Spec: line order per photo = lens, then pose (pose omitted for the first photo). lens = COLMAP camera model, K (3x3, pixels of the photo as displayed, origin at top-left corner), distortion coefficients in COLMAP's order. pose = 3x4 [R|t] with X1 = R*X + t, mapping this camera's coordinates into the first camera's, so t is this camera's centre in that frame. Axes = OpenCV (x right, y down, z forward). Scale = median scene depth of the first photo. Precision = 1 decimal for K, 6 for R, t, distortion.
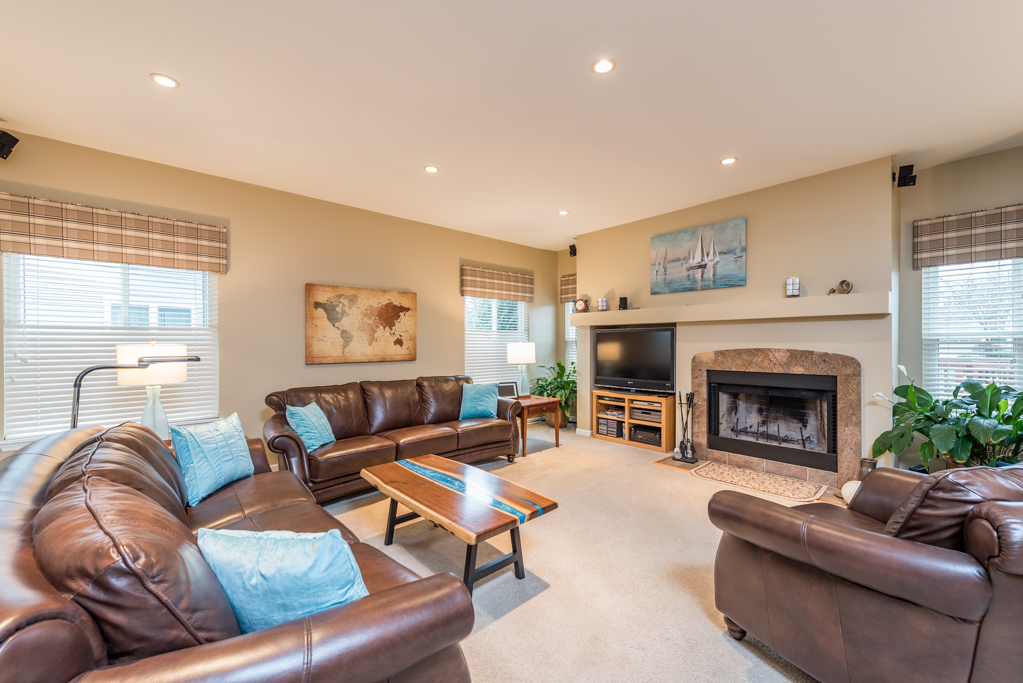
lens RADIAL K [[405.4, 0, 514.8], [0, 405.4, 342.8], [0, 0, 1]] dist [0.011360, -0.001698]
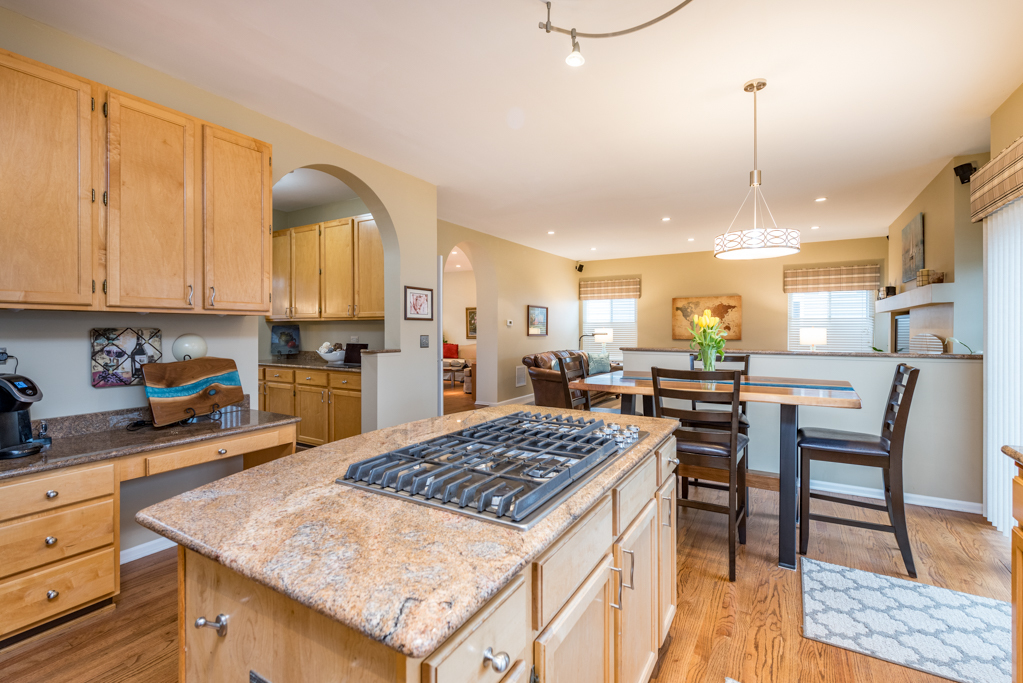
lens RADIAL K [[460.1, 0, 503.5], [0, 460.1, 331.3], [0, 0, 1]] dist [0.011779, -0.000070]
pose [[0.263222, 0.006425, -0.964714, 1.365711], [0.000526, 0.999977, 0.006804, -0.001361], [0.964735, -0.002298, 0.263212, -0.362425]]
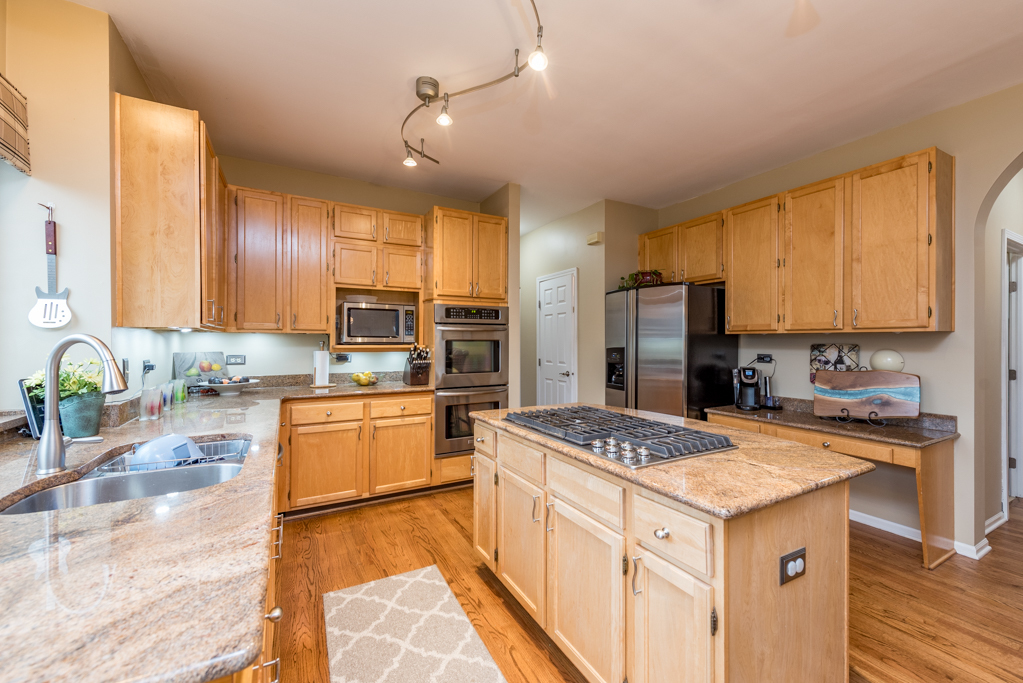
lens RADIAL K [[405.4, 0, 514.6], [0, 405.4, 339.7], [0, 0, 1]] dist [0.011360, -0.001698]
pose [[-0.975668, 0.001298, 0.219248, 1.035233], [0.000320, 0.999990, -0.004496, -0.006246], [-0.219252, -0.004317, -0.975659, 0.190422]]
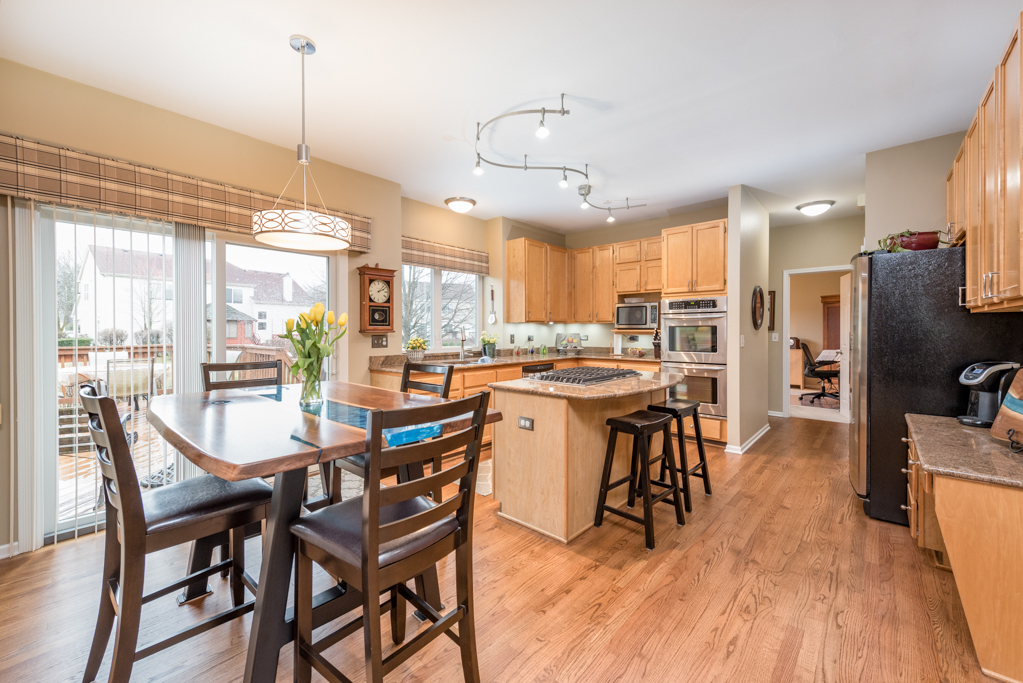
lens RADIAL K [[405.4, 0, 512.4], [0, 405.4, 333.2], [0, 0, 1]] dist [0.011360, -0.001698]
pose [[-0.107385, -0.007197, 0.994191, 0.286091], [0.001757, 0.999971, 0.007428, 0.000763], [-0.994216, 0.002545, -0.107369, -0.036915]]
